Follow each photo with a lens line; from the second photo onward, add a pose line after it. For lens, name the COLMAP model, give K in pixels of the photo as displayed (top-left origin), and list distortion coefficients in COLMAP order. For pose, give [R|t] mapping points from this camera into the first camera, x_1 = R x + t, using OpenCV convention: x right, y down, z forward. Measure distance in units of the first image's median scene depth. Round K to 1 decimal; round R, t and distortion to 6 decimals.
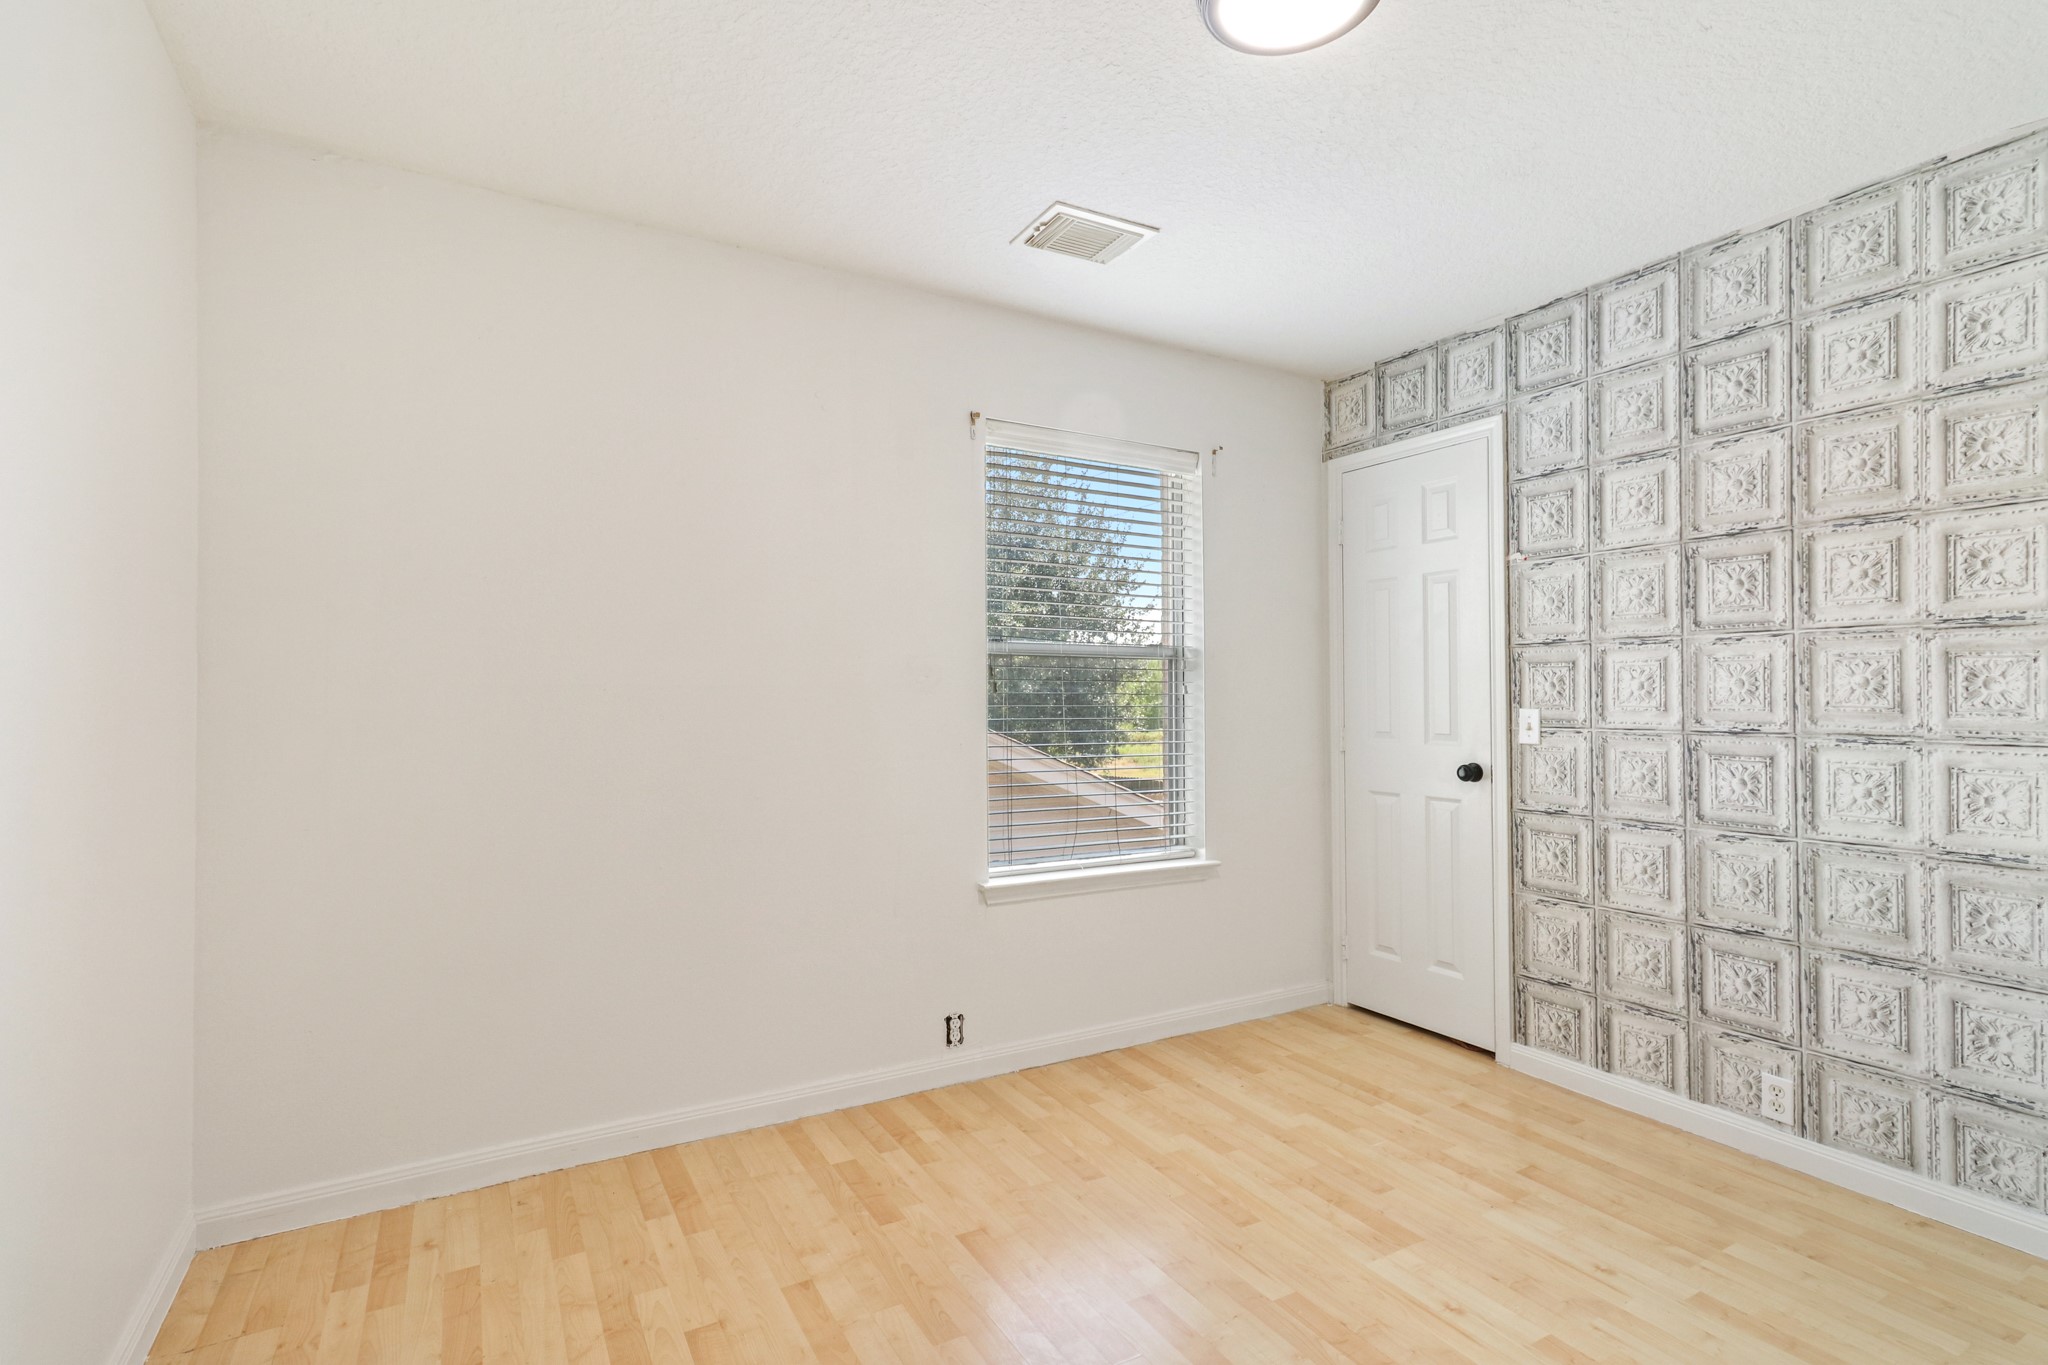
lens RADIAL K [[964.0, 0, 1016.6], [0, 964.0, 694.7], [0, 0, 1]] dist [-0.001545, -0.000410]
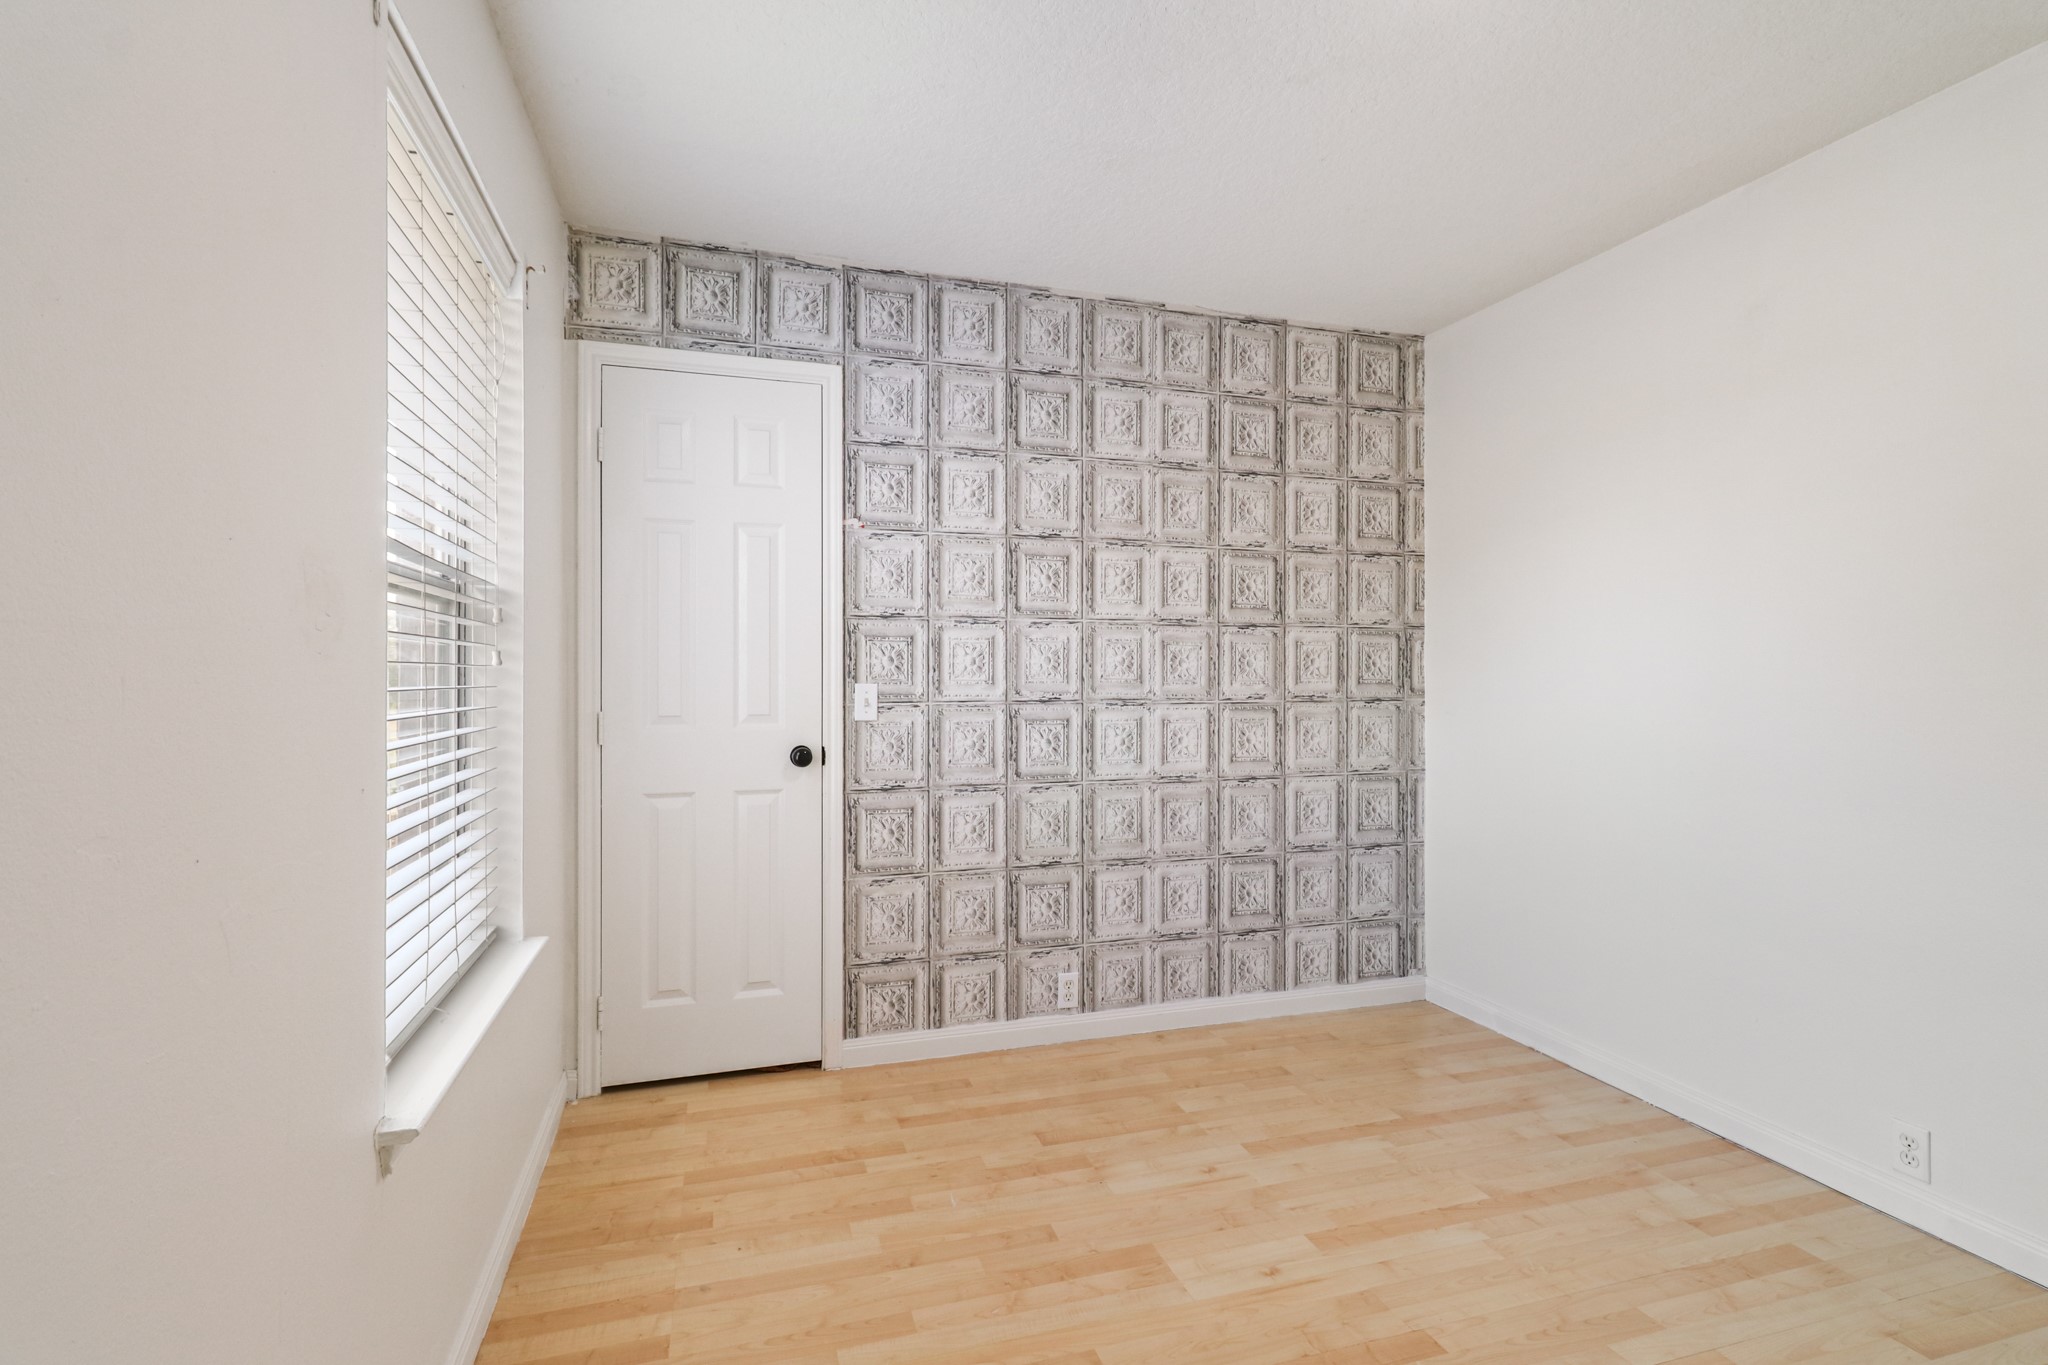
lens RADIAL K [[964.0, 0, 1028.3], [0, 964.0, 667.5], [0, 0, 1]] dist [-0.001545, -0.000410]
pose [[0.210390, 0.003629, 0.977611, -0.416889], [-0.004471, 0.999986, -0.002750, 0.000554], [-0.977607, -0.003792, 0.210404, 0.719985]]
